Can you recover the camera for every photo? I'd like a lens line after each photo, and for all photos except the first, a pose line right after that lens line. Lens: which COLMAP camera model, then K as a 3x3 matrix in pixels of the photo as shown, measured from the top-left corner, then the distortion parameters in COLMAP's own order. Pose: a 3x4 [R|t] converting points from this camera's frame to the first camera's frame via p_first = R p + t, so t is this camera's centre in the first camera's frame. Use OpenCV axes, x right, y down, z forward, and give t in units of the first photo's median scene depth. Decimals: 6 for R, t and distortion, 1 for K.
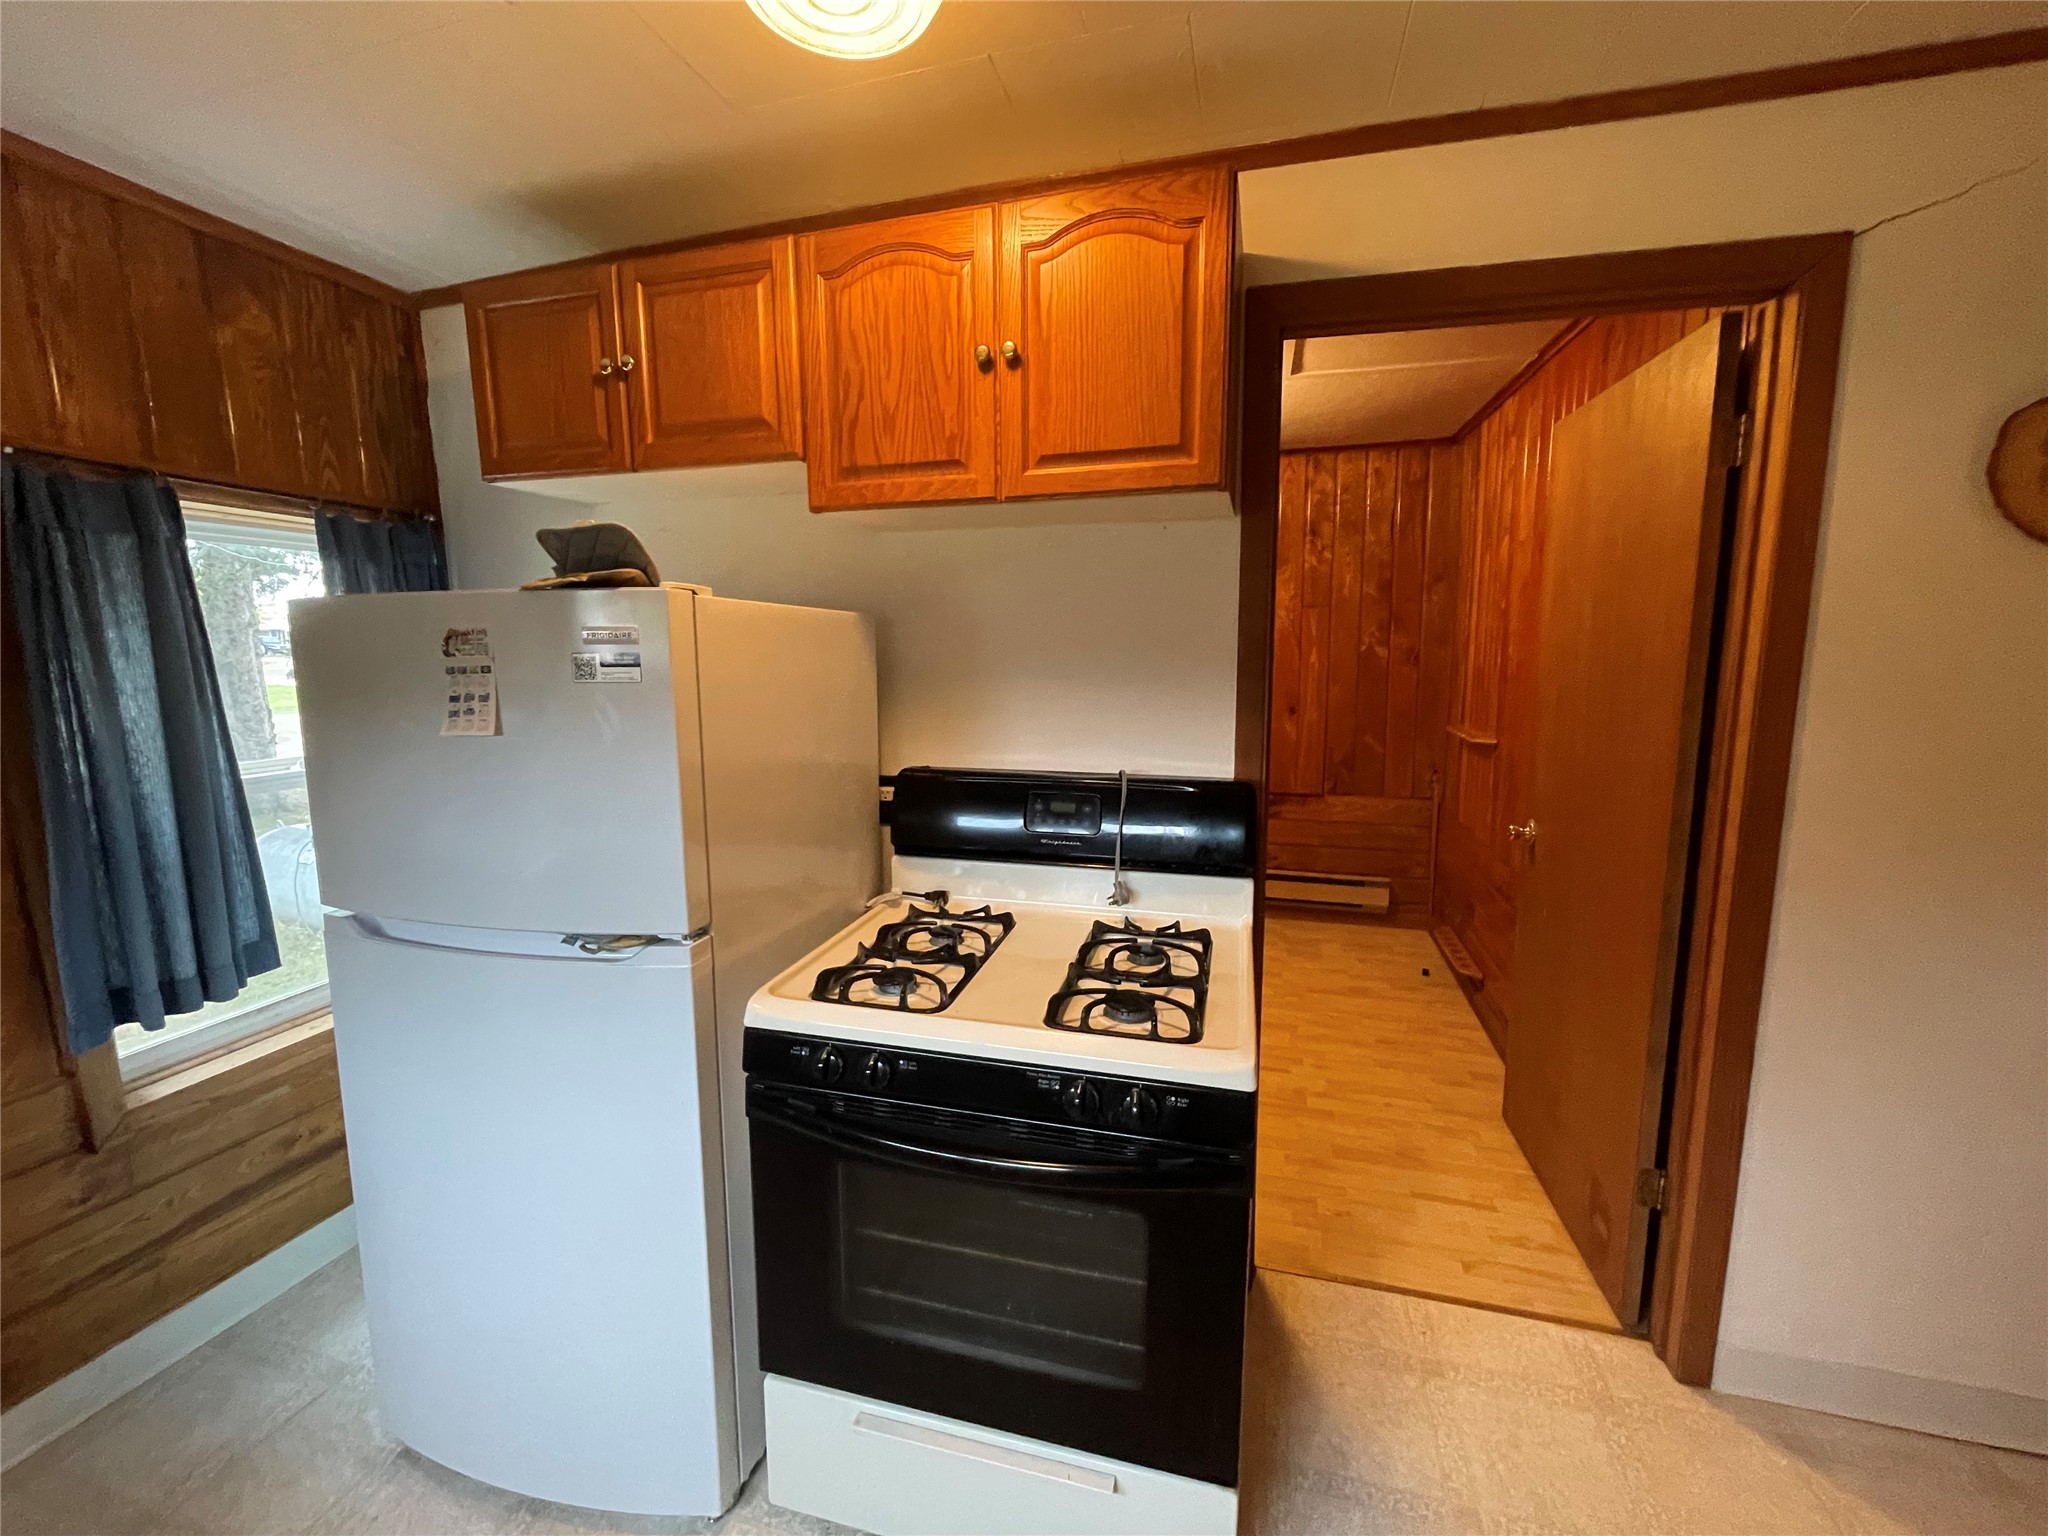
lens RADIAL K [[825.5, 0, 1025.3], [0, 825.5, 763.4], [0, 0, 1]] dist [-0.003620, -0.000075]
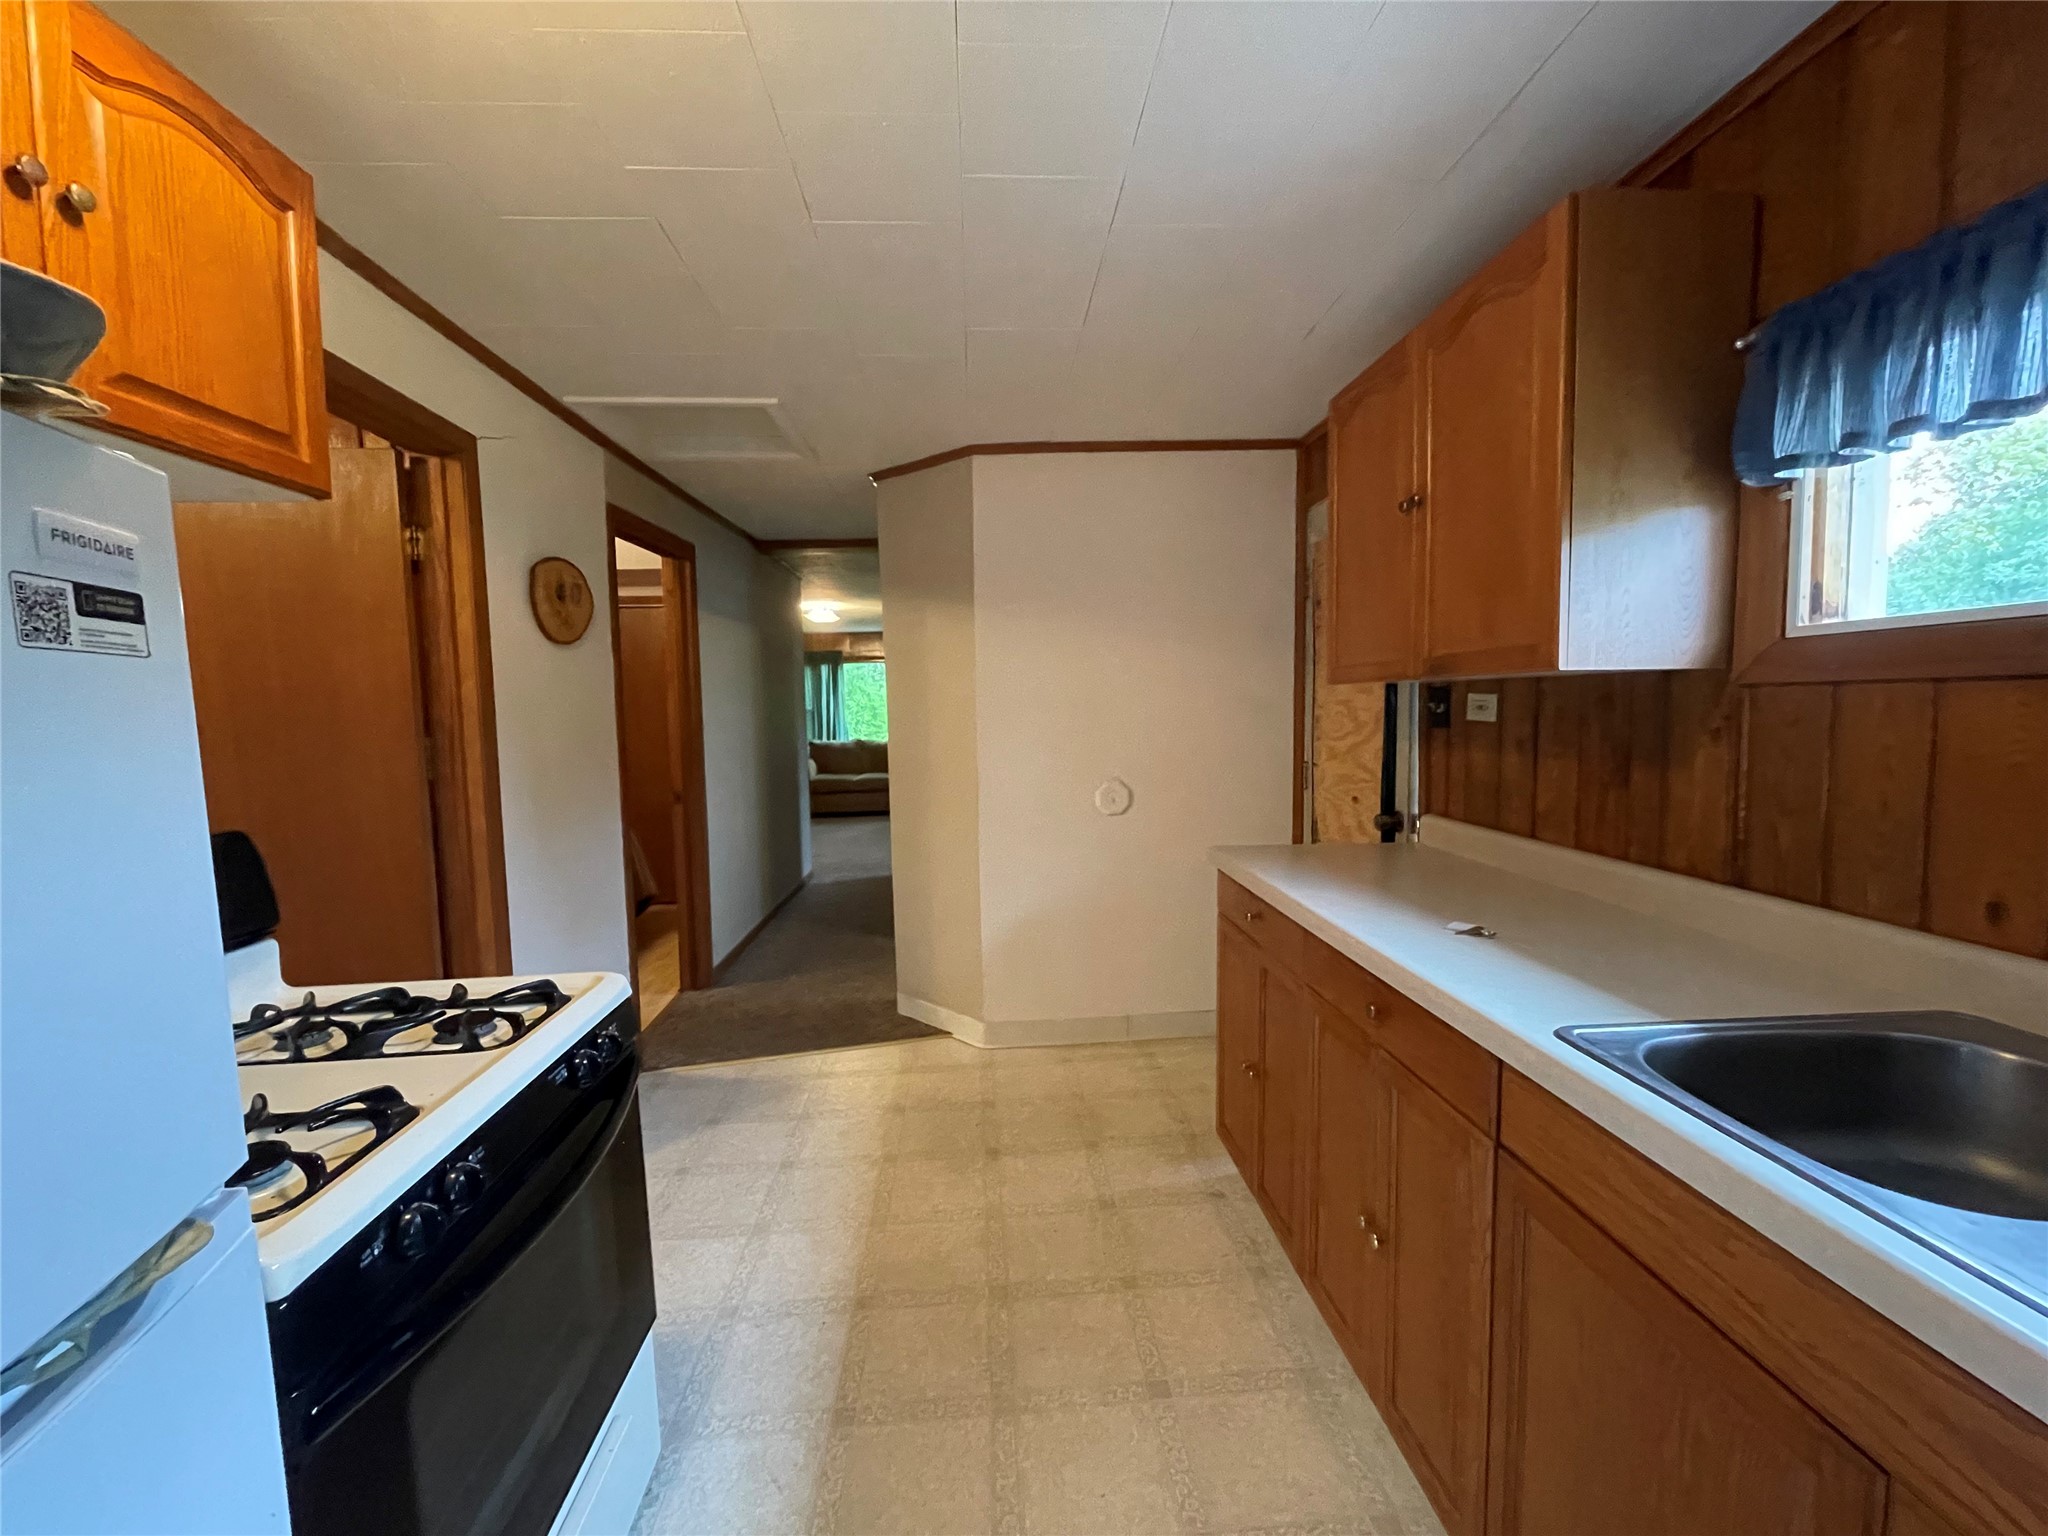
lens RADIAL K [[825.5, 0, 1024.2], [0, 825.5, 762.3], [0, 0, 1]] dist [-0.003620, -0.000075]
pose [[-0.320674, -0.048552, 0.945945, -0.306996], [0.165778, 0.980394, 0.106518, -0.001339], [-0.932570, 0.190974, -0.306338, 0.198913]]
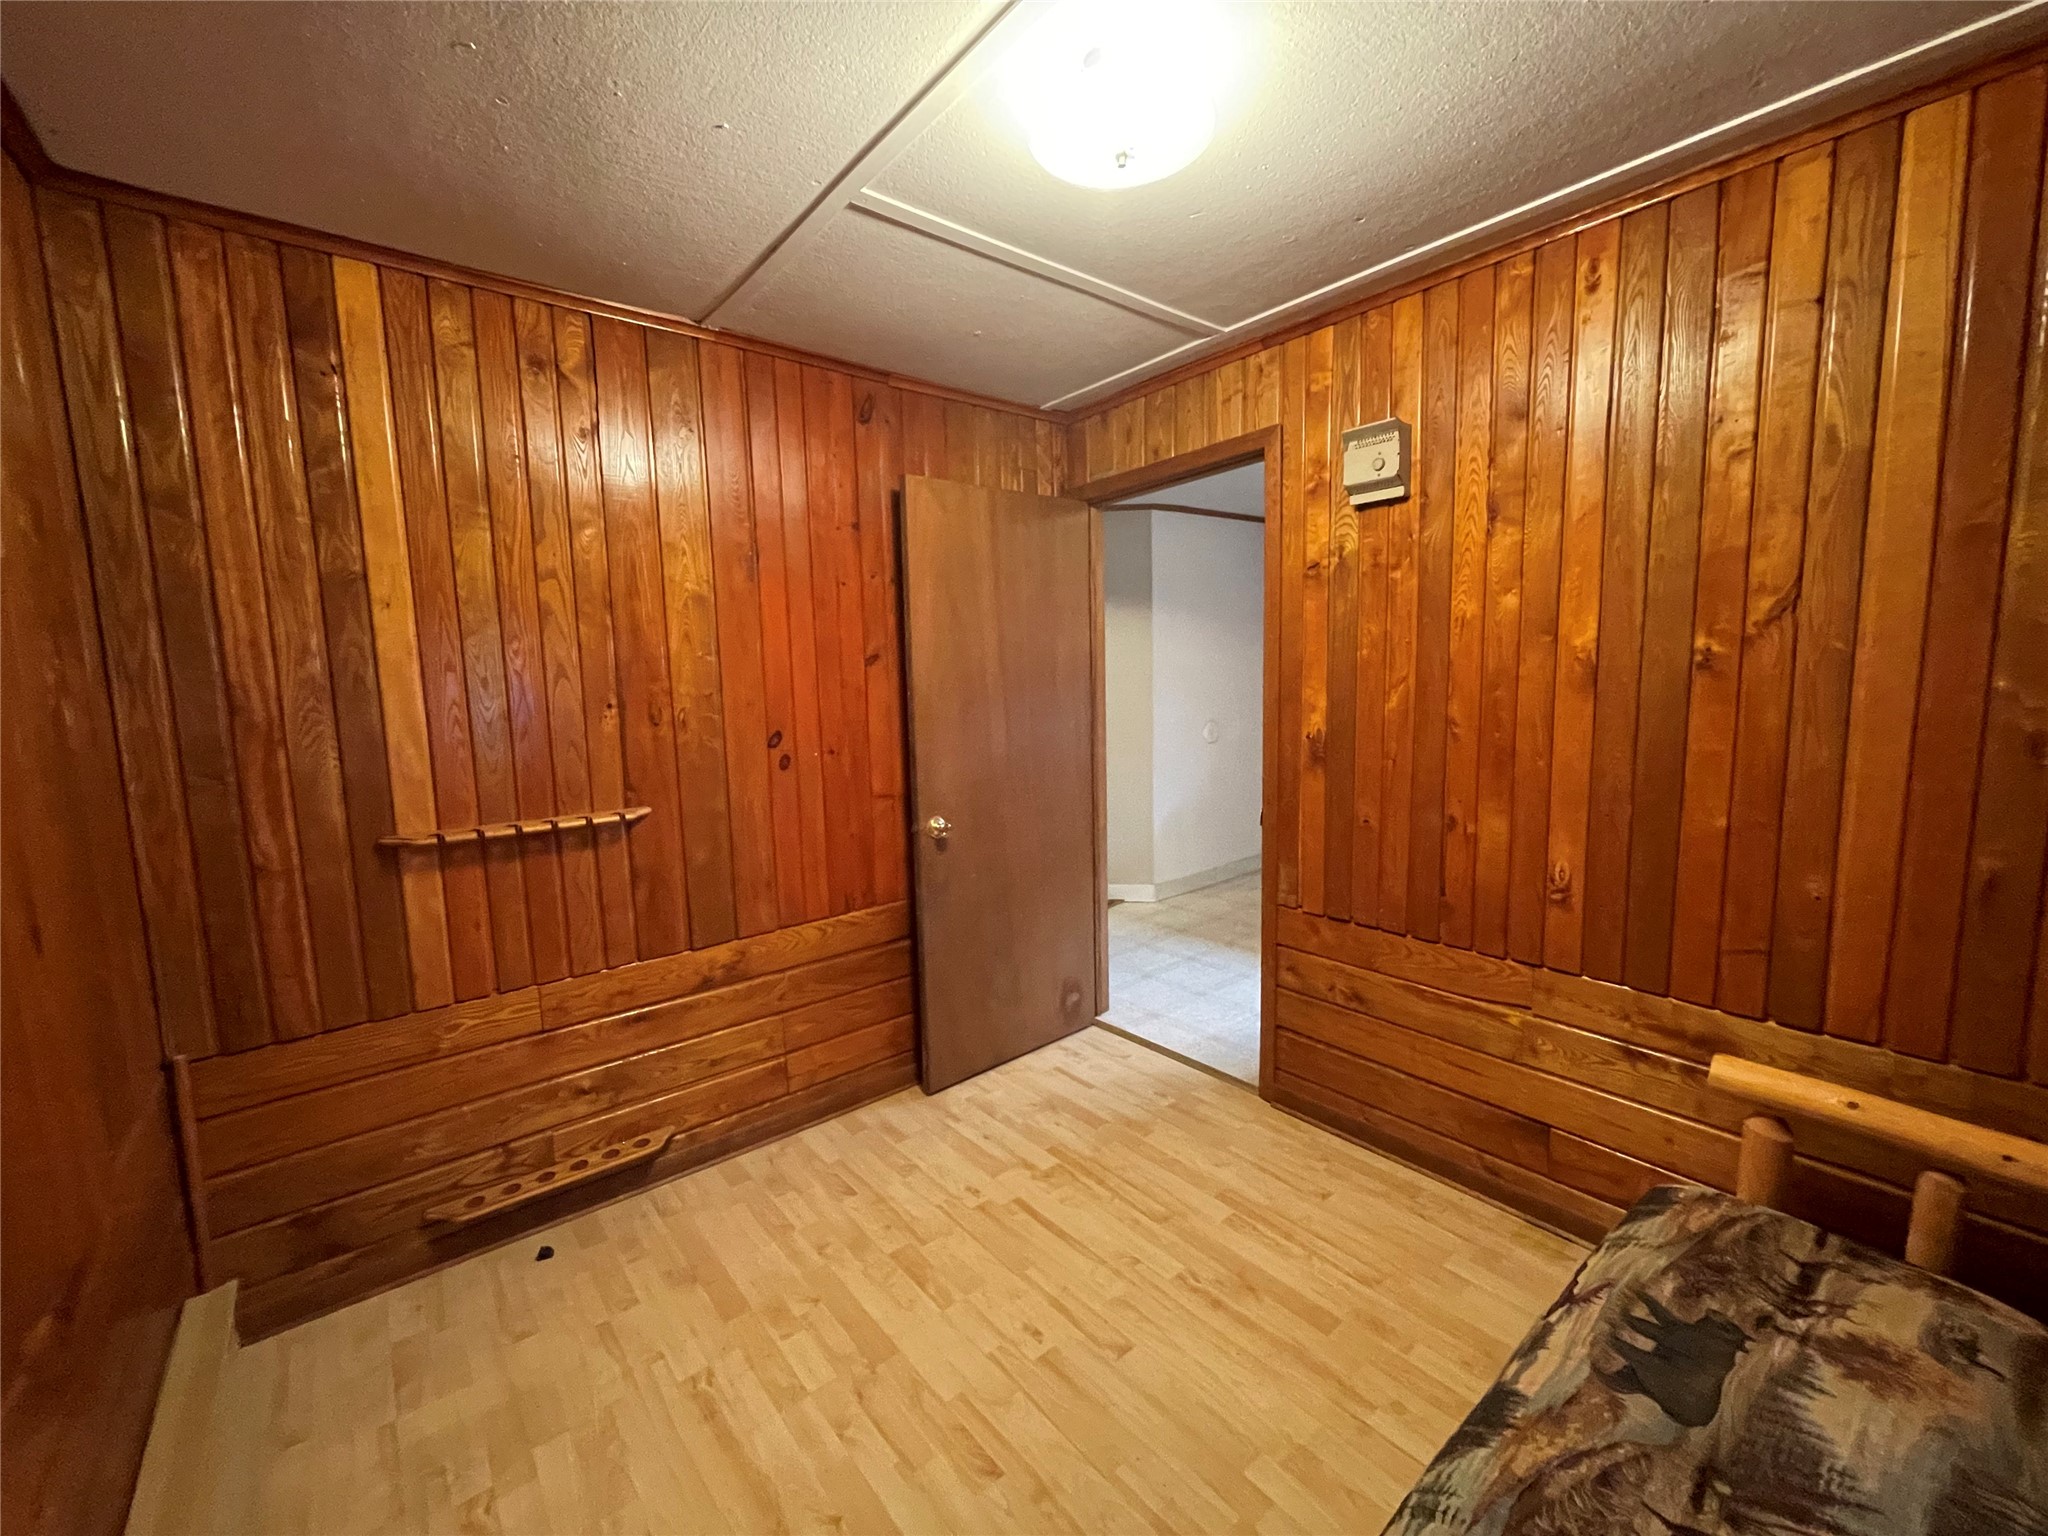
lens RADIAL K [[825.5, 0, 1022.1], [0, 825.5, 767.0], [0, 0, 1]] dist [-0.003620, -0.000075]
pose [[-0.812995, -0.040303, 0.580874, -0.088850], [0.117786, 0.965594, 0.231850, -0.146643], [-0.570233, 0.256911, -0.780276, 1.054621]]
